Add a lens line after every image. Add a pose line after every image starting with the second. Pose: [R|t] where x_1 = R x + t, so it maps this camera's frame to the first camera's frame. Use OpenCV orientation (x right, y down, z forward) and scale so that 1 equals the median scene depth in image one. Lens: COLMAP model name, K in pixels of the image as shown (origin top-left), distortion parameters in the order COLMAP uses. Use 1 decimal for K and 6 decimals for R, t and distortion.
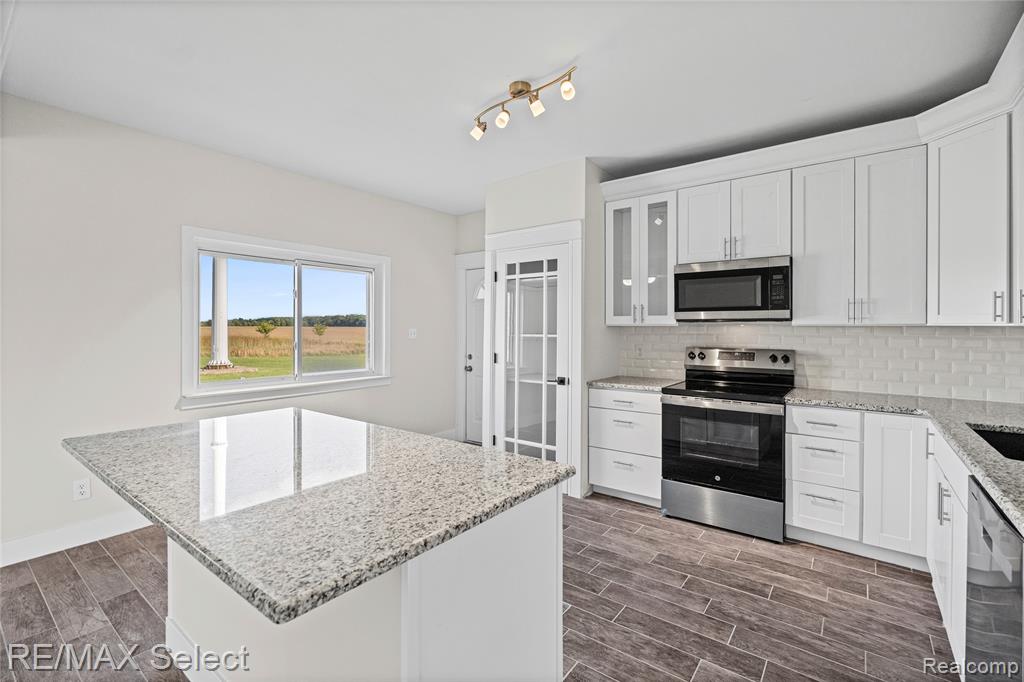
lens RADIAL K [[458.2, 0, 511.3], [0, 458.2, 333.8], [0, 0, 1]] dist [-0.002798, 0.000154]
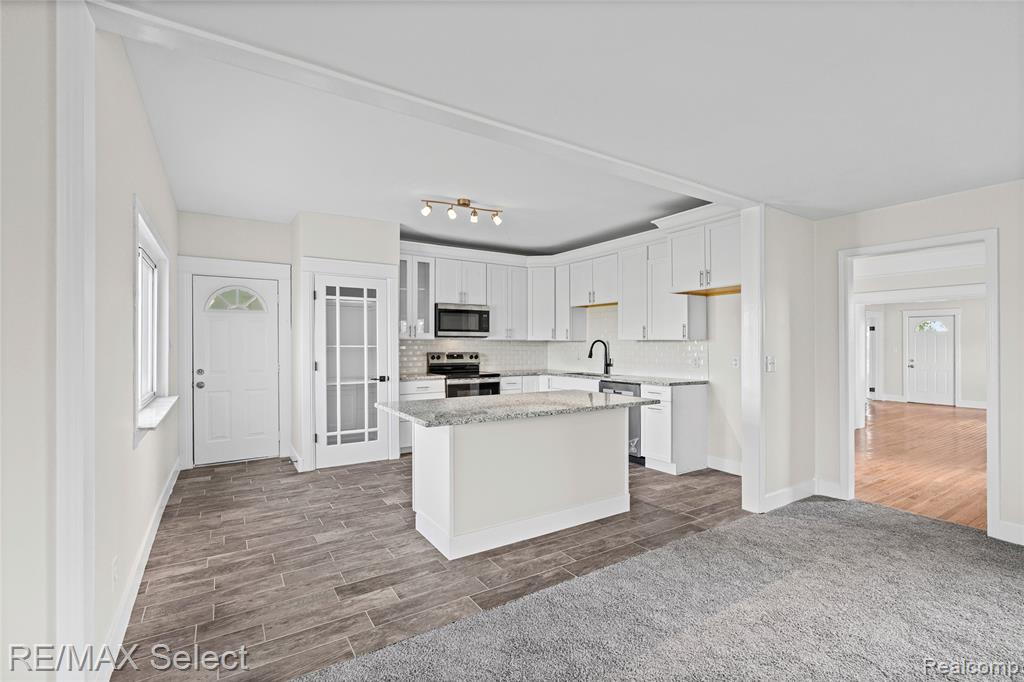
lens RADIAL K [[458.2, 0, 512.6], [0, 458.2, 343.1], [0, 0, 1]] dist [-0.002798, 0.000154]
pose [[0.341687, 0.001993, 0.939812, -1.056692], [0.009978, 0.999934, -0.005749, 0.007337], [-0.939761, 0.011342, 0.341645, 0.162536]]
